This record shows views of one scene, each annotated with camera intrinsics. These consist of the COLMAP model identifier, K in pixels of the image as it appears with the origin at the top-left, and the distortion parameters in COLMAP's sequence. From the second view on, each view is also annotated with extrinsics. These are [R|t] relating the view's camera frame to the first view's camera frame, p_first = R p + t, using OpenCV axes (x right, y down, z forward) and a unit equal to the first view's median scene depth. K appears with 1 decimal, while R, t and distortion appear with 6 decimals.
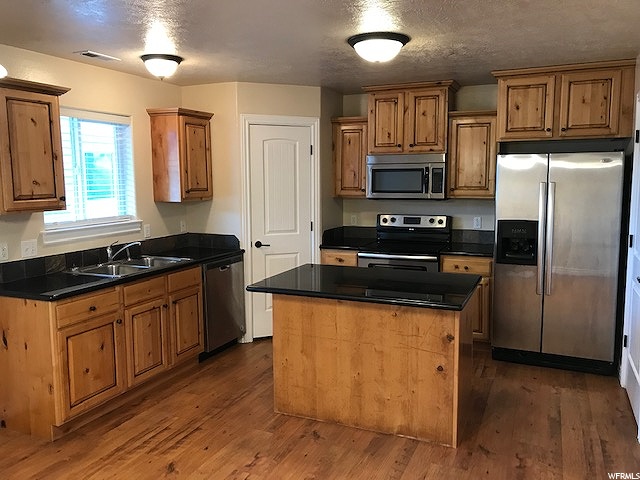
lens RADIAL K [[519.7, 0, 317.9], [0, 519.7, 236.9], [0, 0, 1]] dist [0.015626, -0.013602]
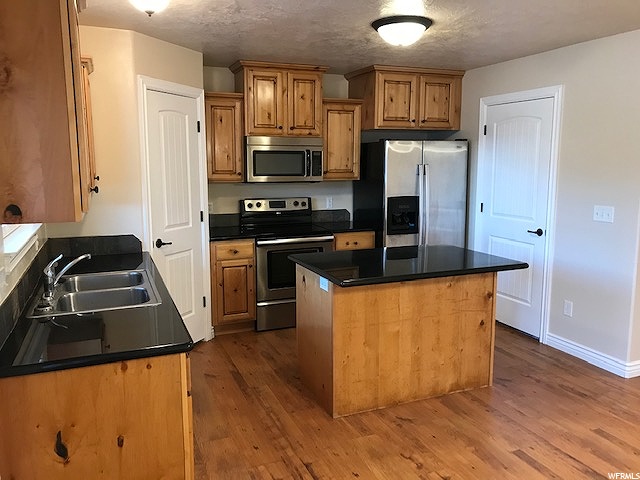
lens RADIAL K [[519.7, 0, 317.6], [0, 519.7, 238.2], [0, 0, 1]] dist [0.015626, -0.013602]
pose [[0.695891, -0.100831, 0.711034, -0.644771], [0.080853, 0.994800, 0.061940, -0.029878], [-0.713582, 0.014386, 0.700424, 0.344207]]
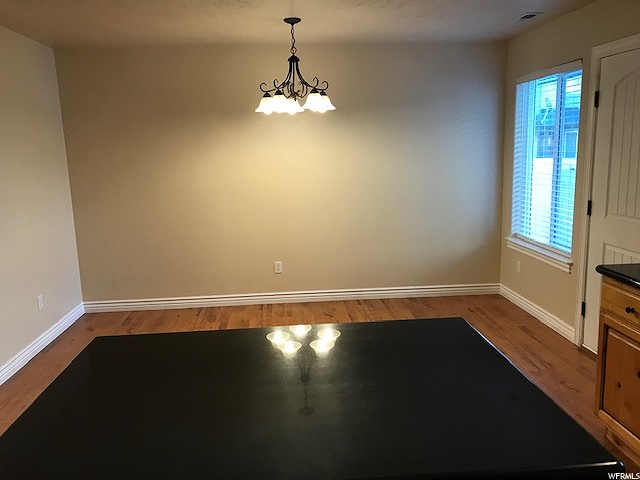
lens RADIAL K [[519.7, 0, 318.1], [0, 519.7, 242.6], [0, 0, 1]] dist [0.015626, -0.013602]
pose [[-0.886533, 0.116471, -0.447765, 0.209271], [-0.019277, 0.957656, 0.287269, -0.121433], [0.462263, 0.263306, -0.846748, 1.146493]]
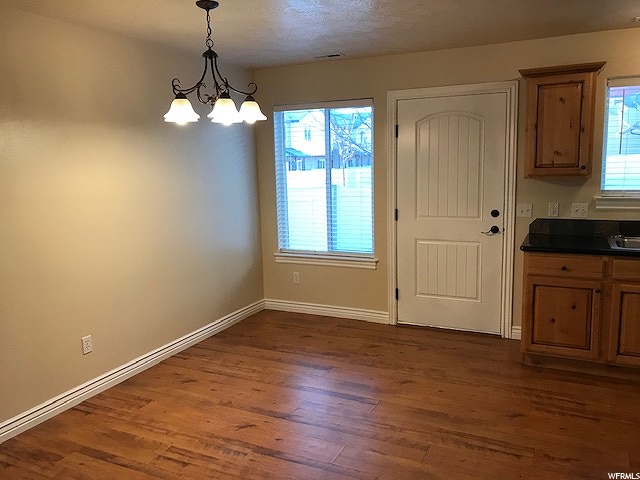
lens RADIAL K [[519.7, 0, 320.3], [0, 519.7, 236.0], [0, 0, 1]] dist [0.015626, -0.013602]
pose [[-0.034839, 0.156609, -0.987046, 0.550603], [-0.094166, 0.982737, 0.159249, -0.046882], [0.994947, 0.098494, -0.019490, 0.416659]]
